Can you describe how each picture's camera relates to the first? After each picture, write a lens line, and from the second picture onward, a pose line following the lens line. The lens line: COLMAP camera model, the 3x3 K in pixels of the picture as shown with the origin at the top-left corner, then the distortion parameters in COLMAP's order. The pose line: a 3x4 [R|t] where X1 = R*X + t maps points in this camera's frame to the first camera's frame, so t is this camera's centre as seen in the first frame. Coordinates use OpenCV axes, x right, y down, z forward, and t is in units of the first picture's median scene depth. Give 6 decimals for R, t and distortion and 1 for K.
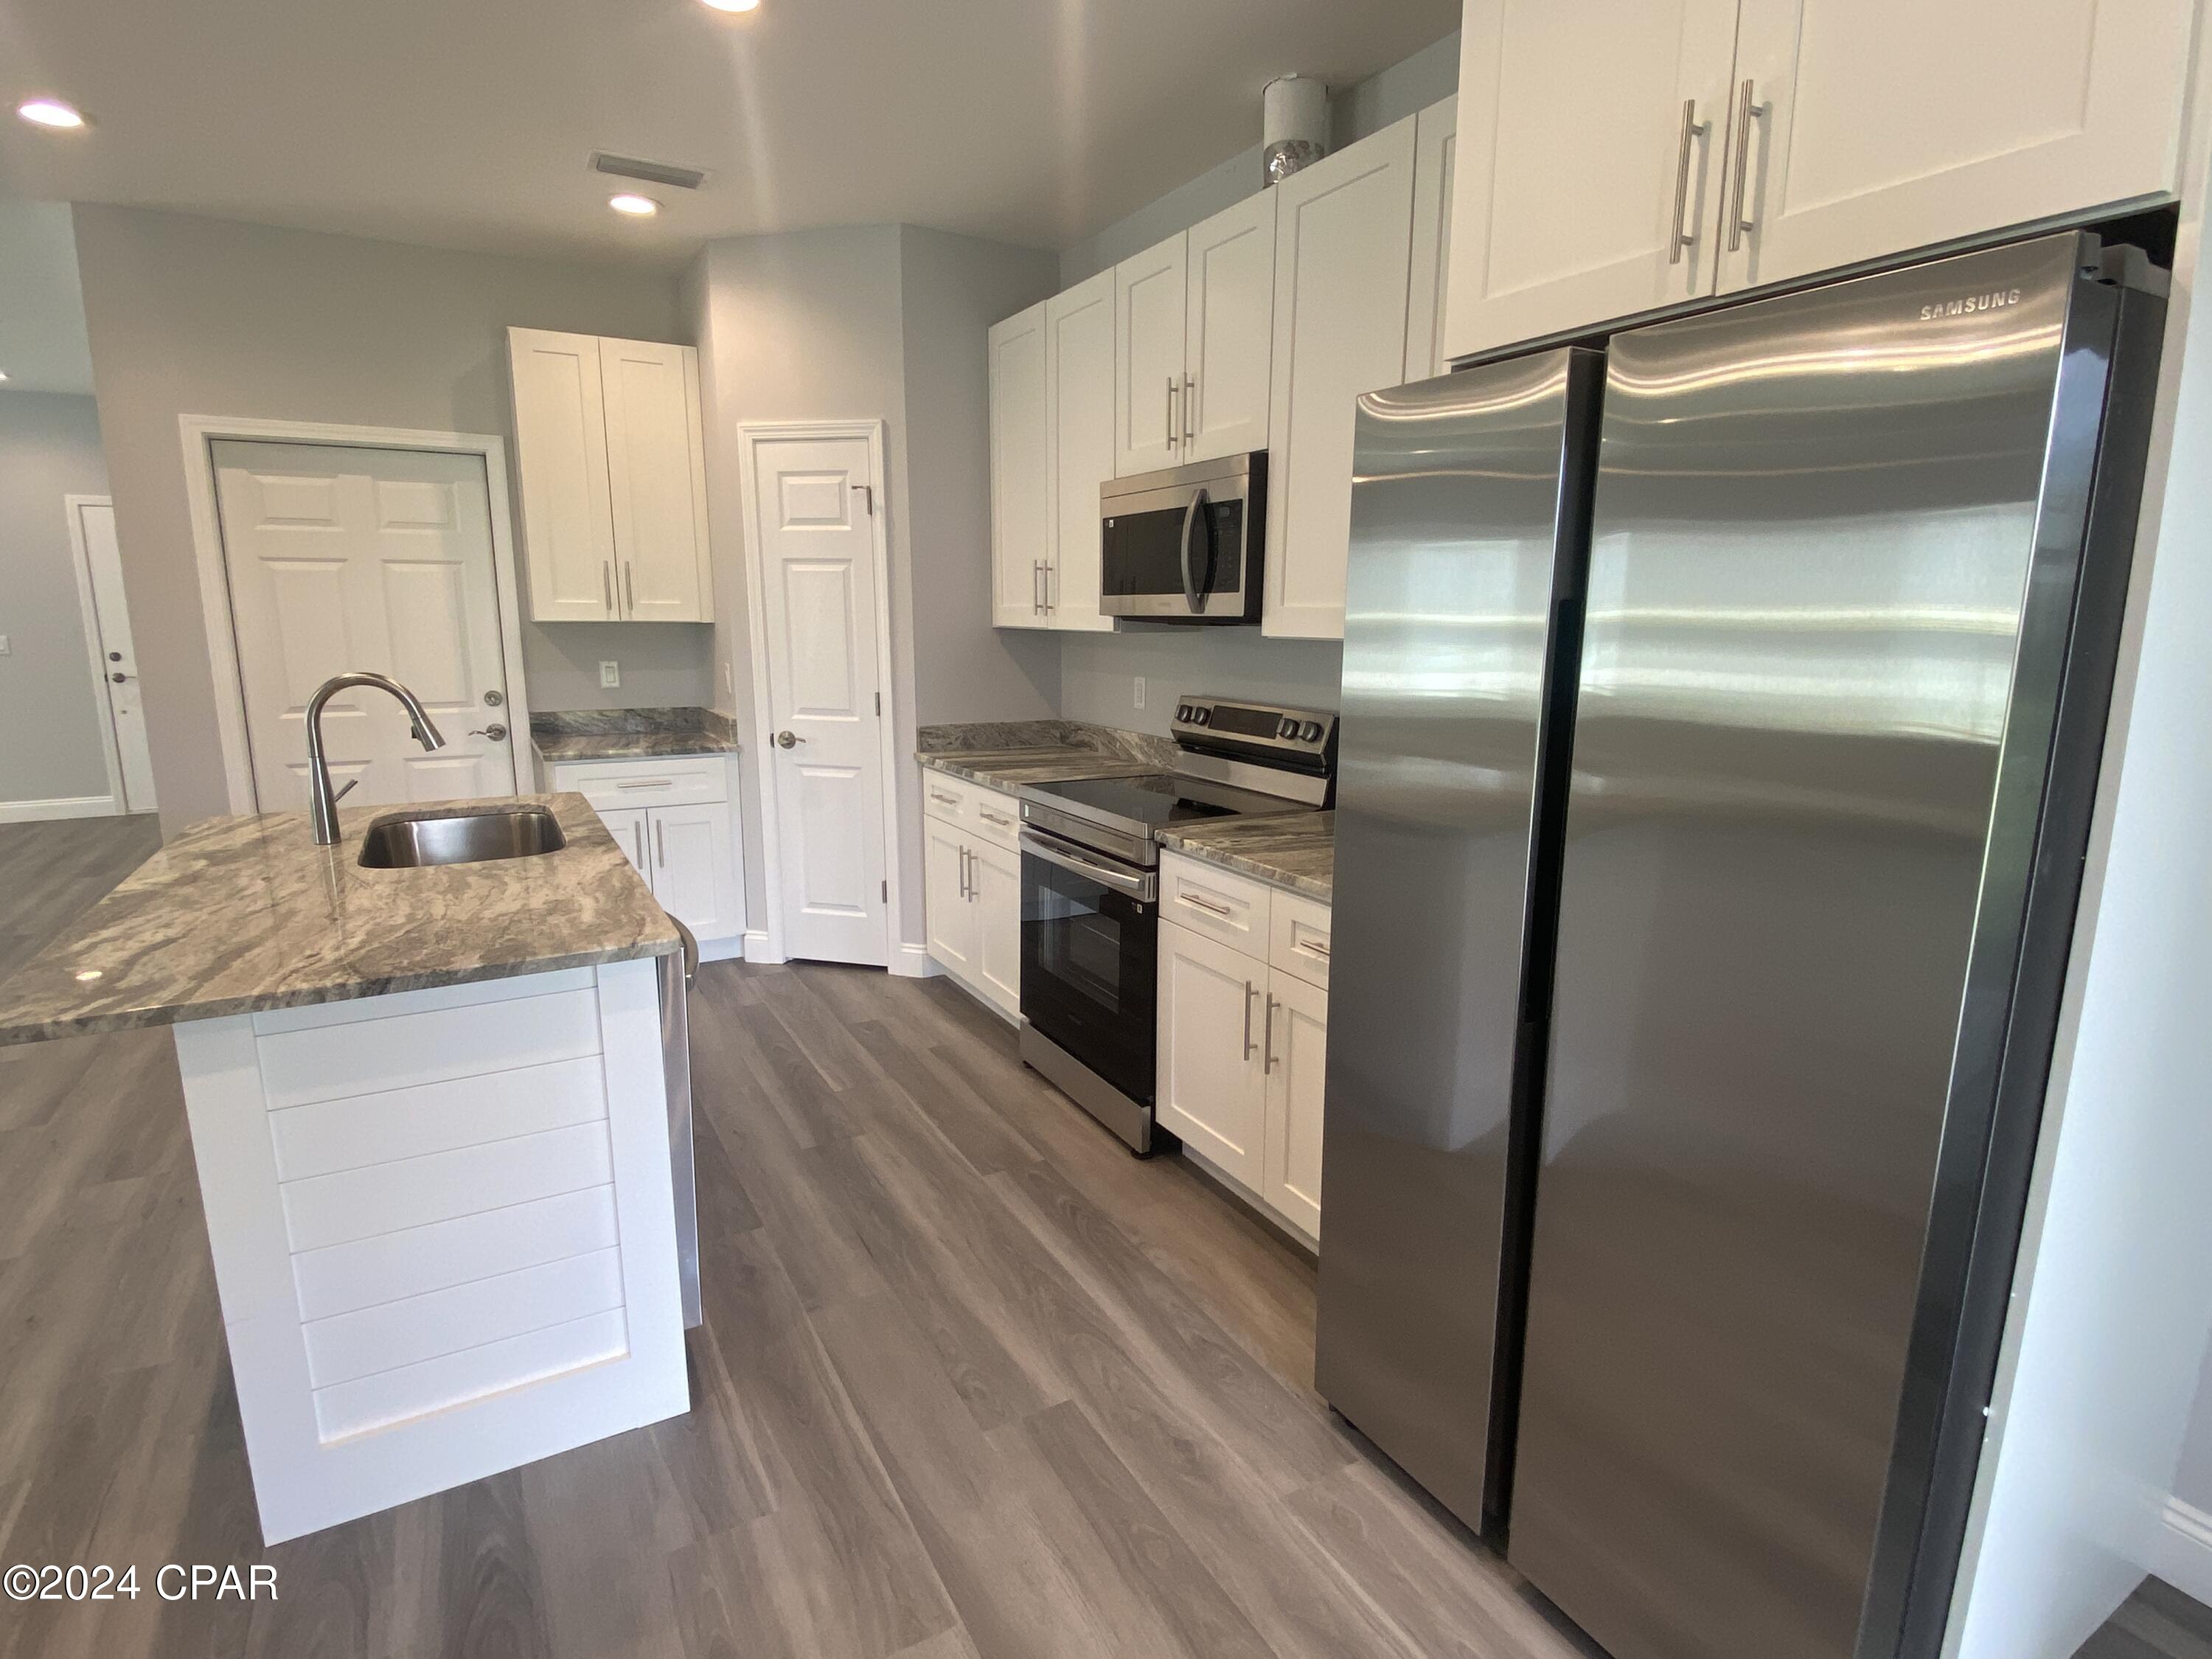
lens RADIAL K [[1144.7, 0, 1080.7], [0, 1144.7, 822.2], [0, 0, 1]] dist [0.040247, -0.000221]
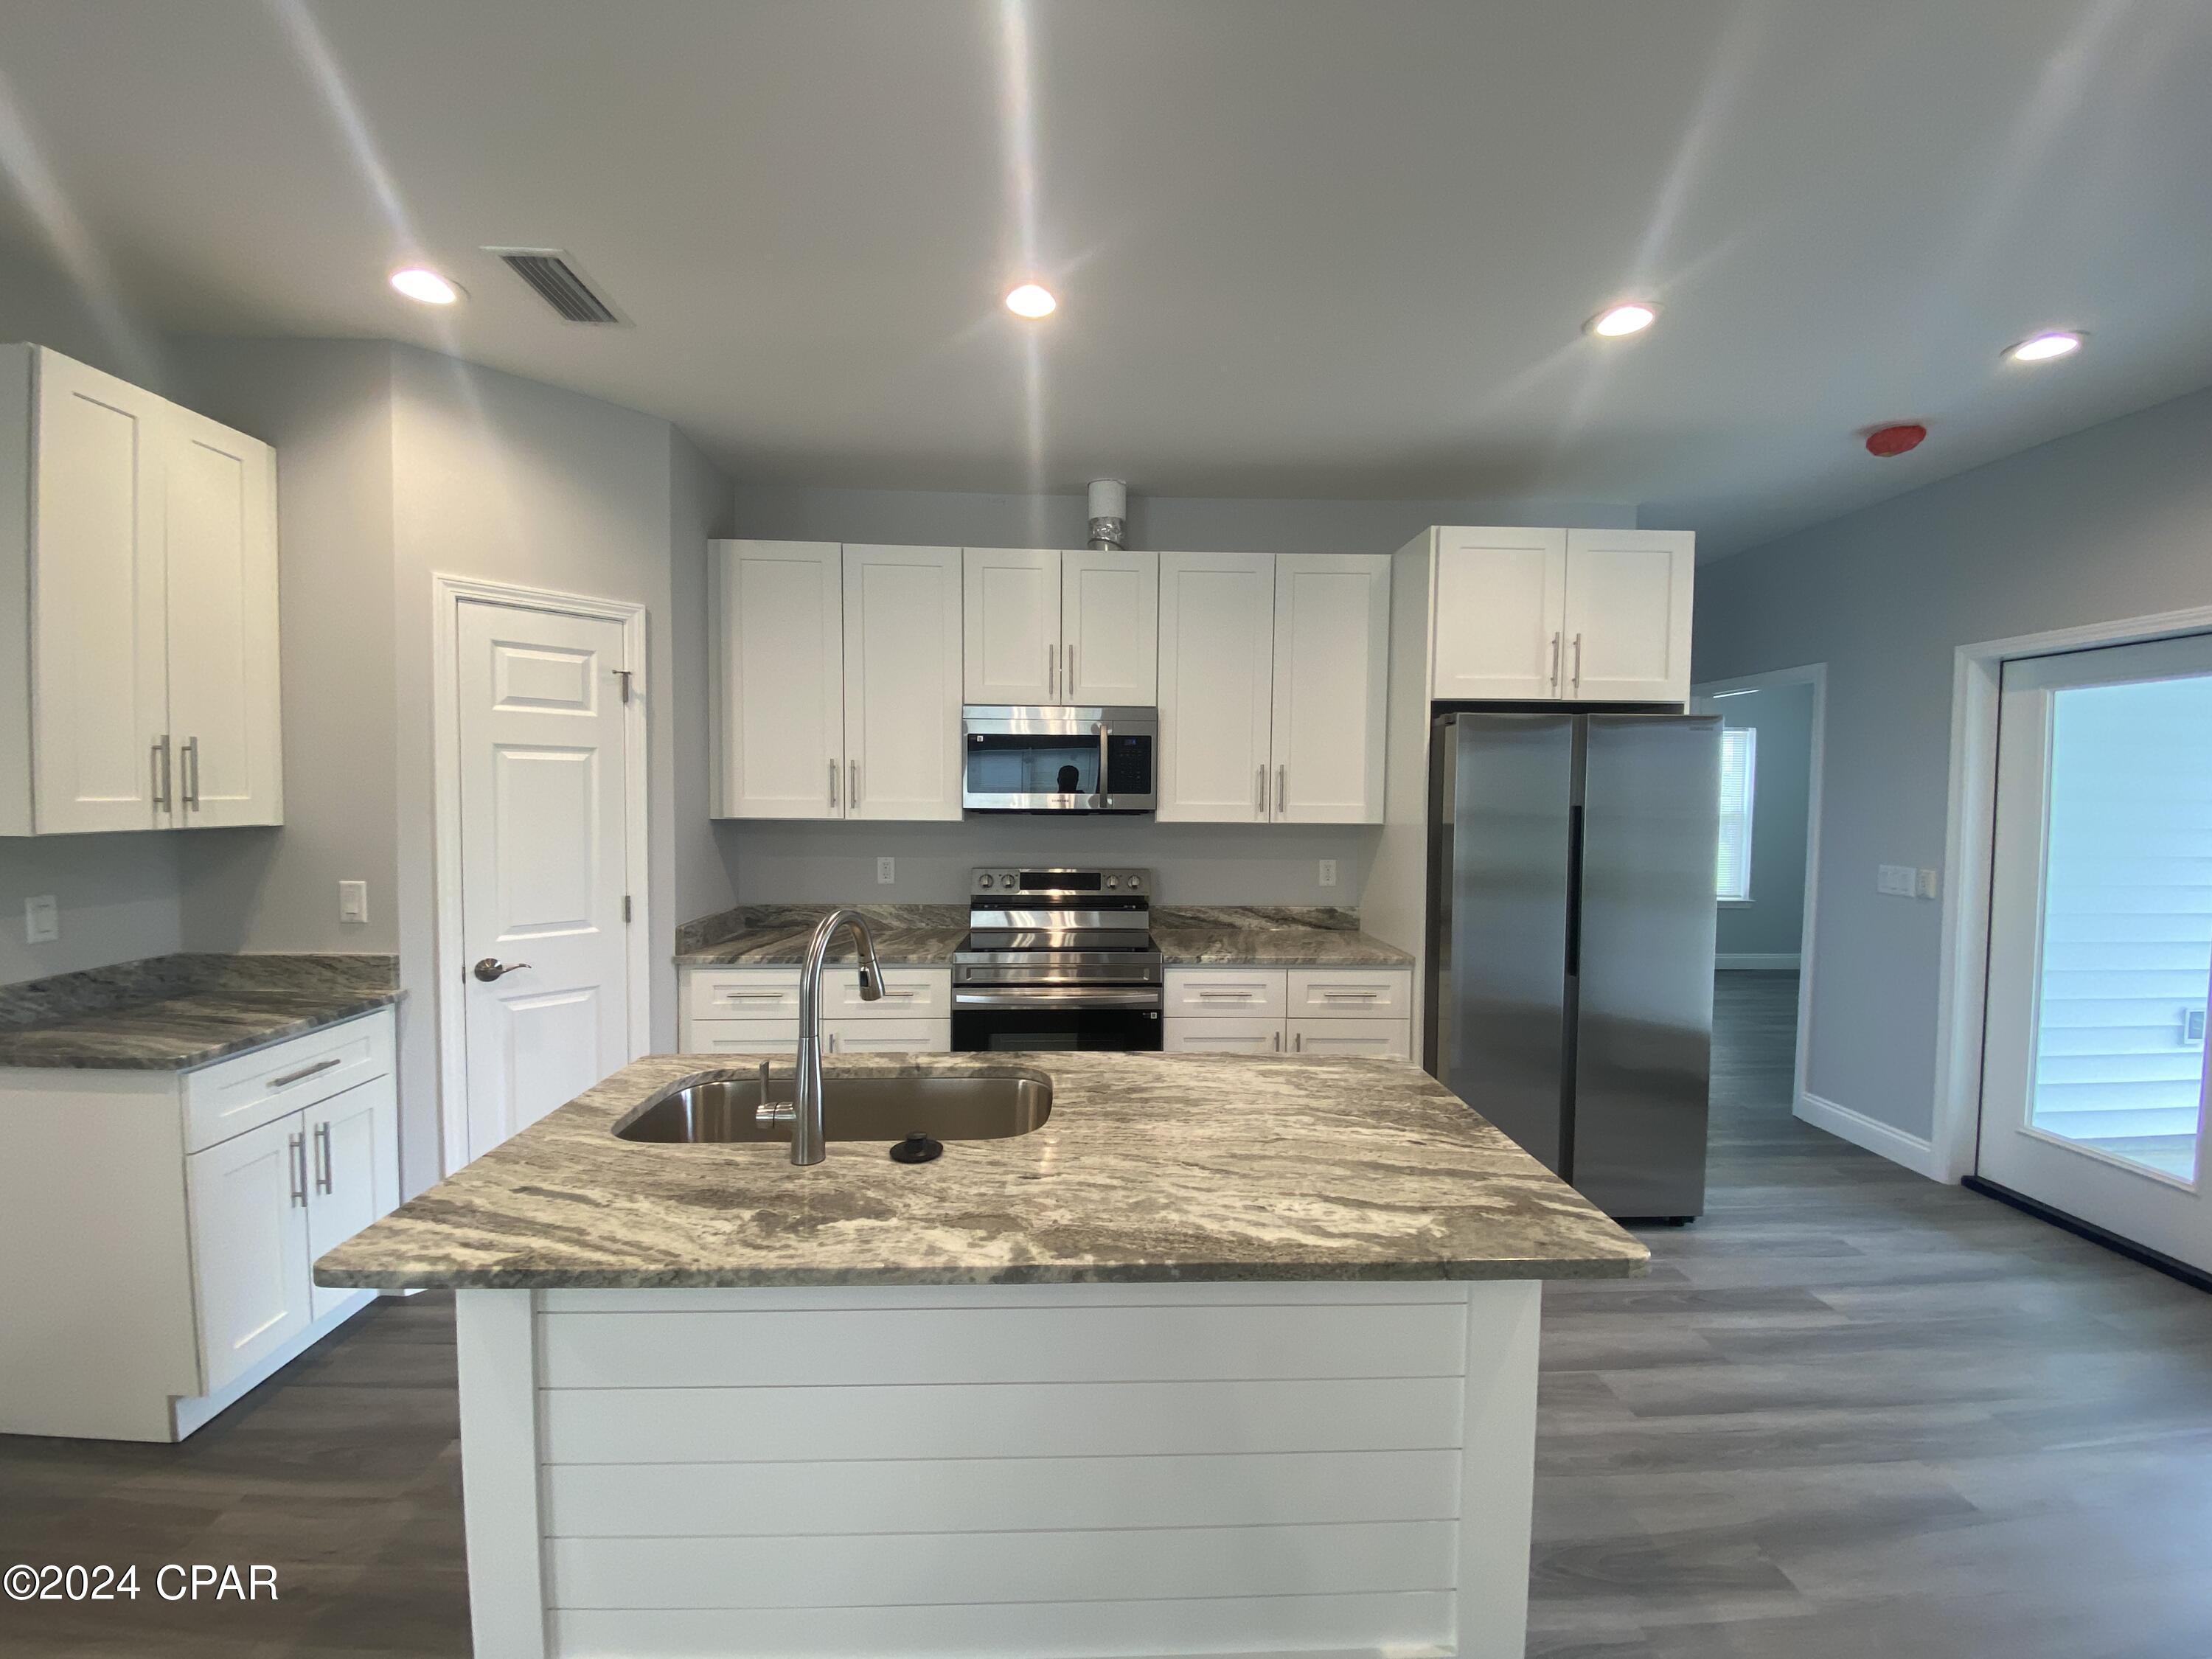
lens RADIAL K [[885.3, 0, 1106.0], [0, 885.3, 829.5], [0, 0, 1]] dist [0.025810, -0.024644]
pose [[0.436072, -0.033940, 0.899271, -0.684490], [0.161540, 0.986009, -0.041120, -0.081251], [-0.885294, 0.163199, 0.435454, 0.388697]]
